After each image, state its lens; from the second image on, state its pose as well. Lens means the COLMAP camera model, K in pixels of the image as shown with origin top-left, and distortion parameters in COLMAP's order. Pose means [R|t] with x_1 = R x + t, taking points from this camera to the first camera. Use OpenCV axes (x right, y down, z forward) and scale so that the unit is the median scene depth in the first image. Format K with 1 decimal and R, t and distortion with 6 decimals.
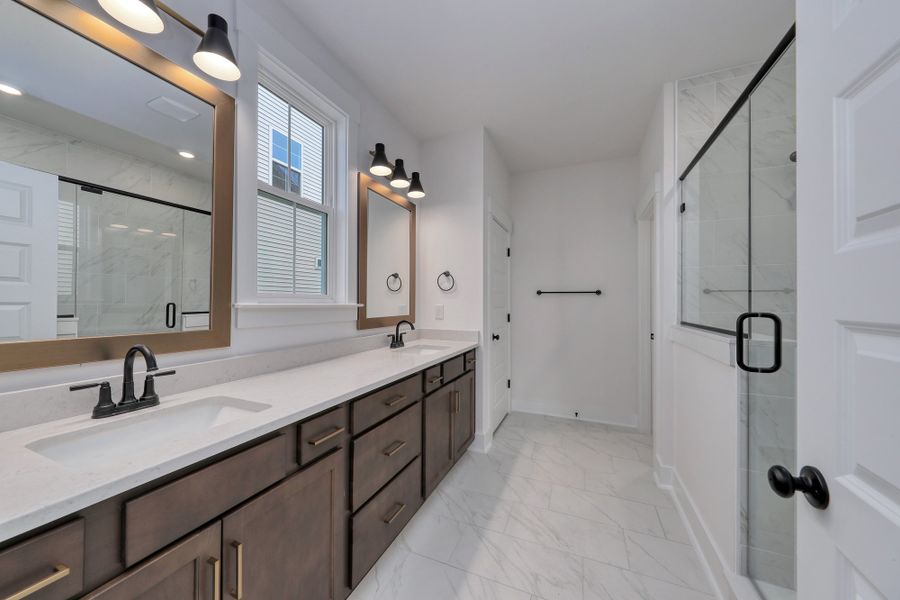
lens RADIAL K [[395.6, 0, 450.0], [0, 395.6, 300.0], [0, 0, 1]] dist [0.001439, 0.000131]
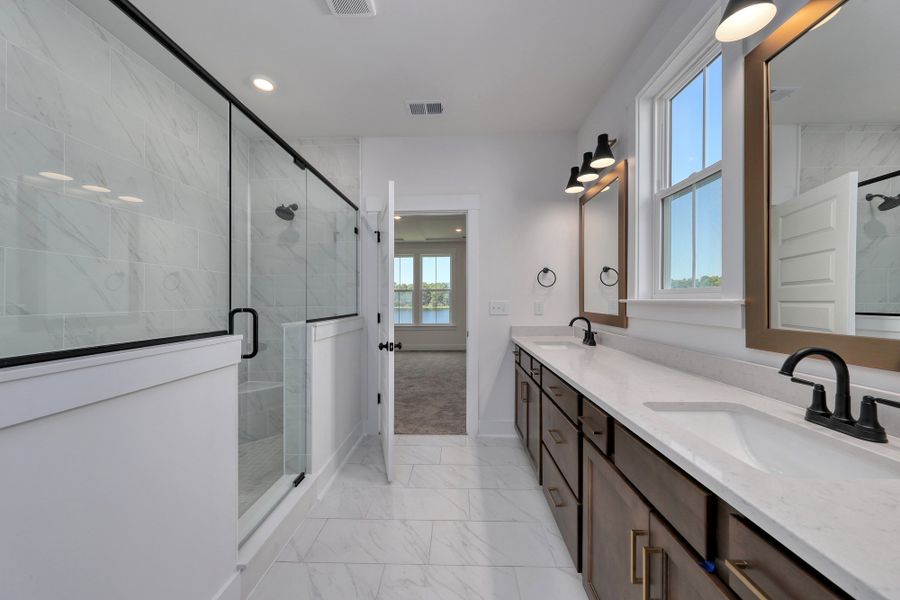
lens RADIAL K [[395.6, 0, 450.0], [0, 395.6, 300.0], [0, 0, 1]] dist [0.001439, 0.000131]
pose [[-0.954341, -0.002912, -0.298706, 0.435672], [0.002782, 0.999822, -0.018636, 0.024649], [0.298707, -0.018616, -0.954163, 1.888700]]
